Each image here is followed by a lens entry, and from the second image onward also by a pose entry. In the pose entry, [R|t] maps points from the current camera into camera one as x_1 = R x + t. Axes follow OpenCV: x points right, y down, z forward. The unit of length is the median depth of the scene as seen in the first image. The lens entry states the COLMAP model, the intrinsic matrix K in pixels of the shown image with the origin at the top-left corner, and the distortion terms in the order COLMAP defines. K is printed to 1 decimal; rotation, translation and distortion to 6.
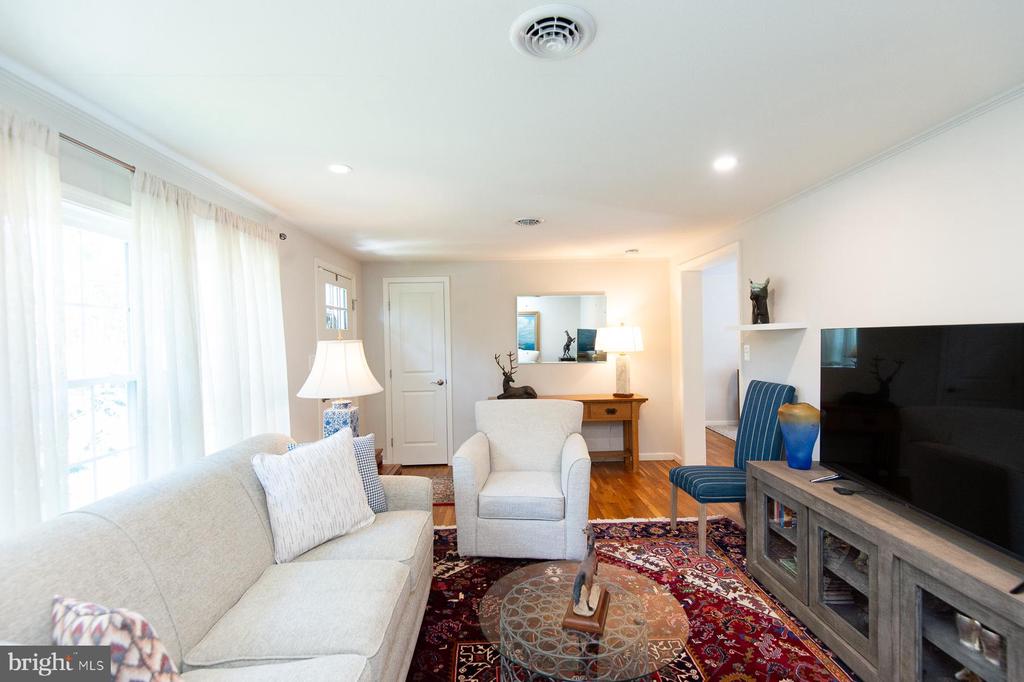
lens RADIAL K [[469.9, 0, 500.2], [0, 469.9, 341.4], [0, 0, 1]] dist [0.040365, -0.021017]
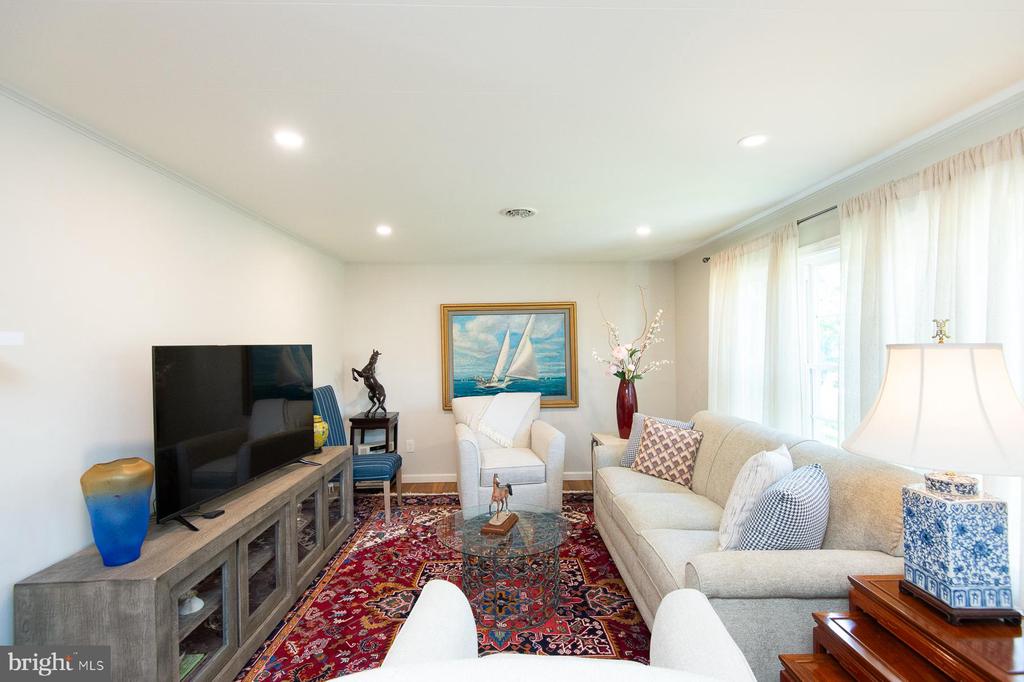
lens RADIAL K [[469.9, 0, 500.2], [0, 469.9, 341.4], [0, 0, 1]] dist [0.040365, -0.021017]
pose [[-0.999625, 0.027368, -0.000923, 0.135663], [0.027367, 0.999624, 0.001821, -0.021760], [0.000972, 0.001795, -0.999998, 2.026436]]
